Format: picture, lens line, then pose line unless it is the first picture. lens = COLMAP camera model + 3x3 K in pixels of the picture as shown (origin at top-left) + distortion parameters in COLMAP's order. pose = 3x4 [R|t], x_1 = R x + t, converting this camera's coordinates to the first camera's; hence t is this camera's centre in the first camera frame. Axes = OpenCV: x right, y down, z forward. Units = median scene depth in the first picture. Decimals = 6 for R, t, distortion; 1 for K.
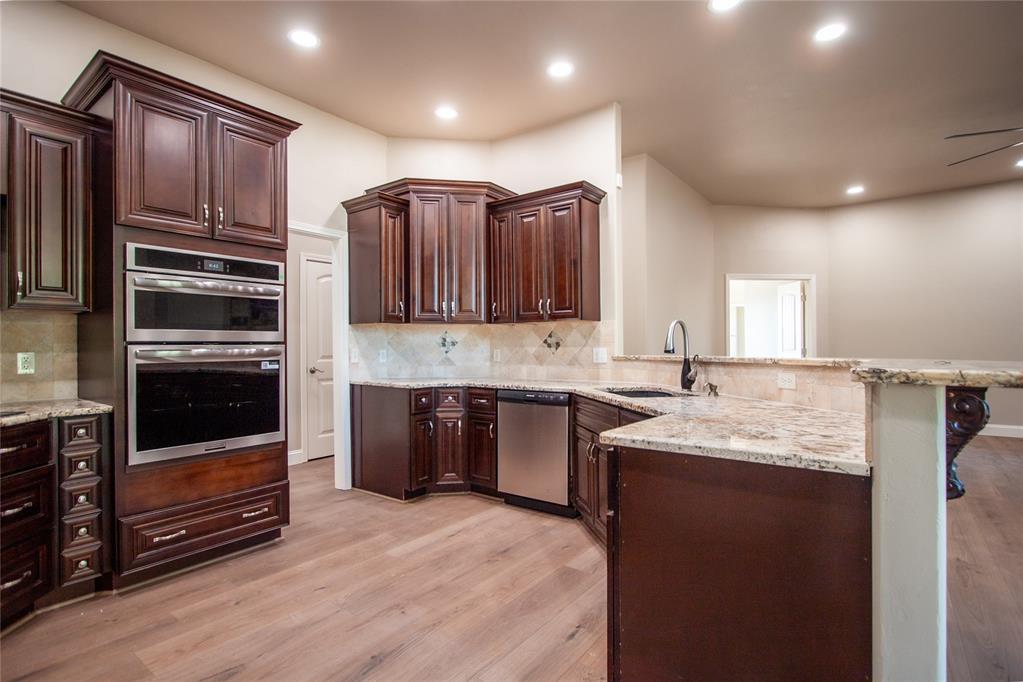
lens RADIAL K [[470.6, 0, 484.0], [0, 470.6, 346.4], [0, 0, 1]] dist [-0.013458, 0.000829]
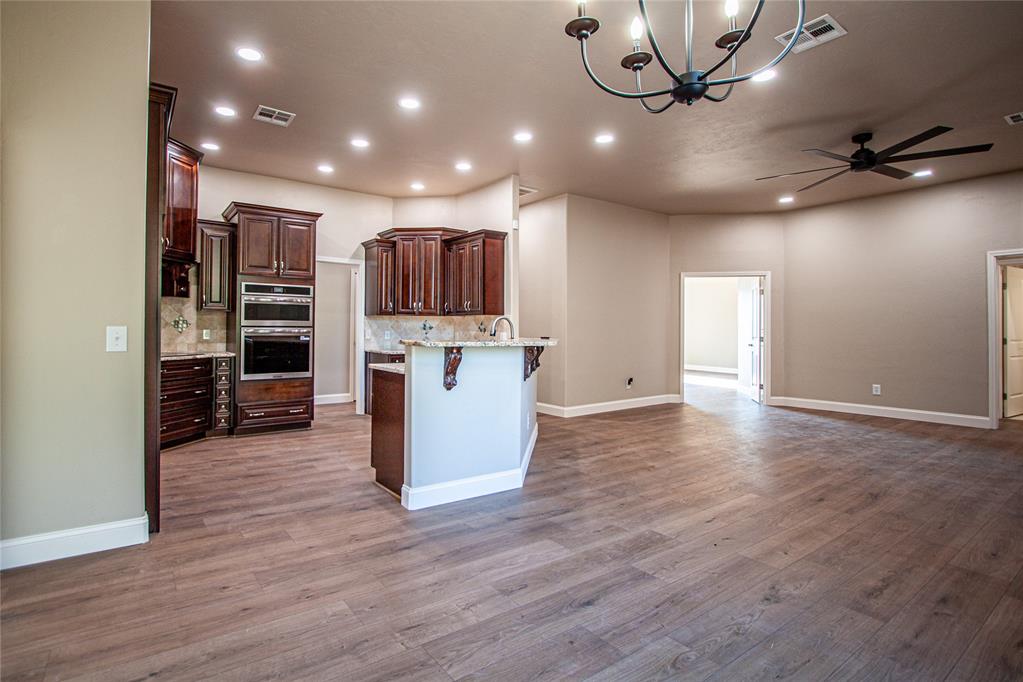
lens RADIAL K [[482.4, 0, 462.3], [0, 482.4, 321.7], [0, 0, 1]] dist [-0.012697, 0.000196]
pose [[0.951334, 0.010635, -0.307979, 0.846119], [-0.015021, 0.999817, -0.011876, -0.014988], [0.307796, 0.015924, 0.951319, -0.775101]]
